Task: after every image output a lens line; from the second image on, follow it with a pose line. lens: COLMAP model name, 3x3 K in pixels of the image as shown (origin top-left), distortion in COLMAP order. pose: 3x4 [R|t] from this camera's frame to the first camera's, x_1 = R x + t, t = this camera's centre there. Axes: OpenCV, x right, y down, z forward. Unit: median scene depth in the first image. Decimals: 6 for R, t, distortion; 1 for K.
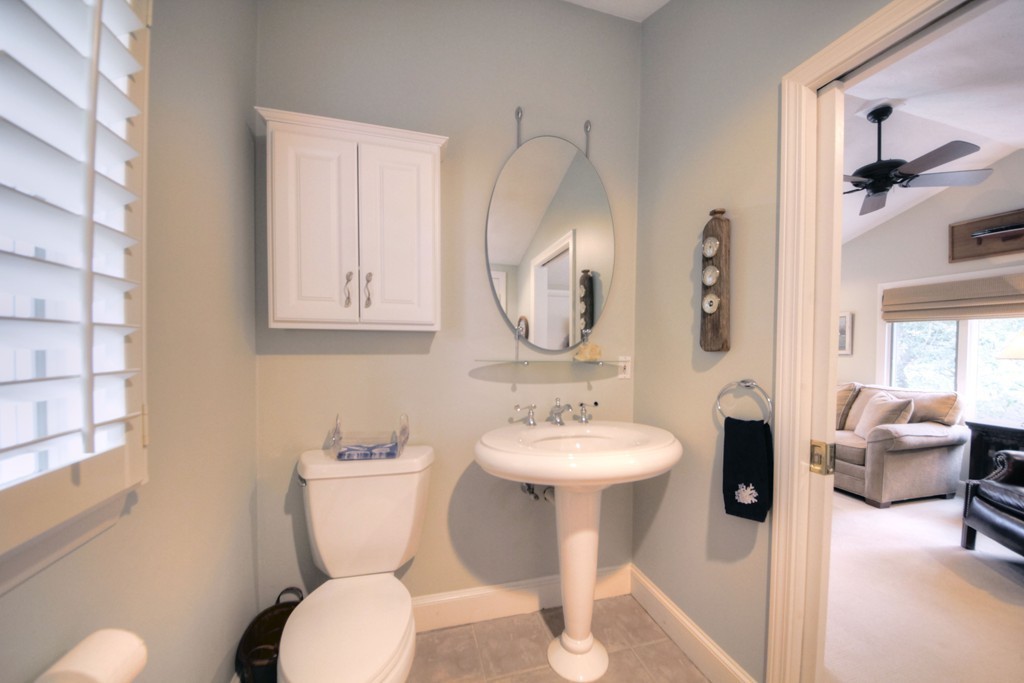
lens RADIAL K [[384.8, 0, 513.2], [0, 384.8, 358.2], [0, 0, 1]] dist [-0.000532, -0.000052]
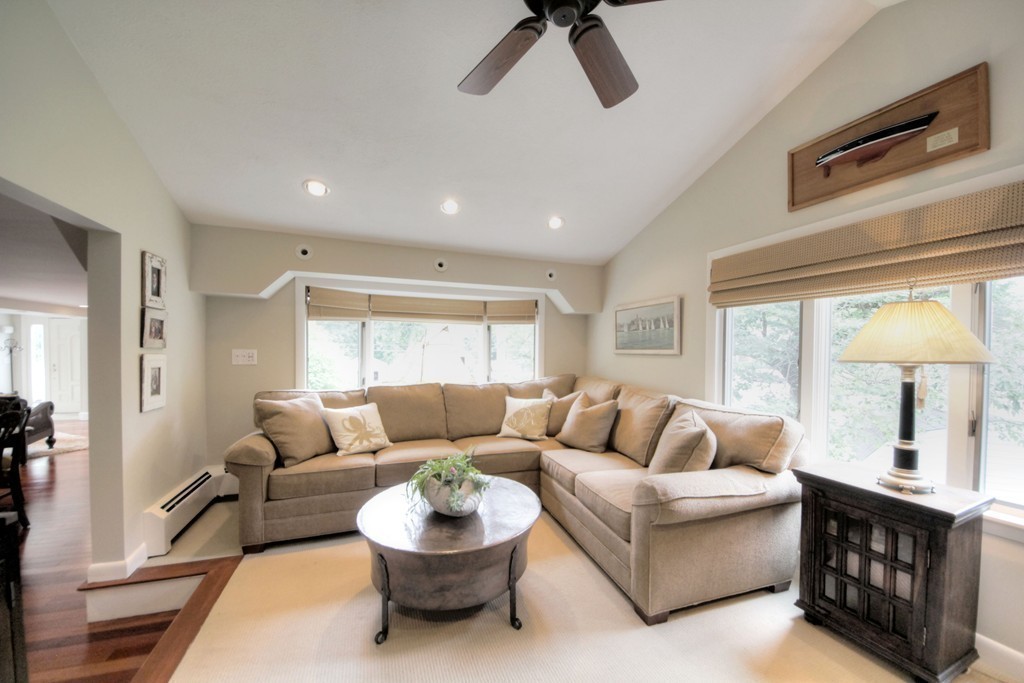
lens RADIAL K [[386.4, 0, 470.3], [0, 386.4, 357.0], [0, 0, 1]] dist [0.008145, -0.000088]
pose [[0.999170, 0.002405, 0.040662, 0.628070], [-0.001957, 0.999937, -0.011055, 0.003820], [-0.040686, 0.010966, 0.999112, 0.408886]]
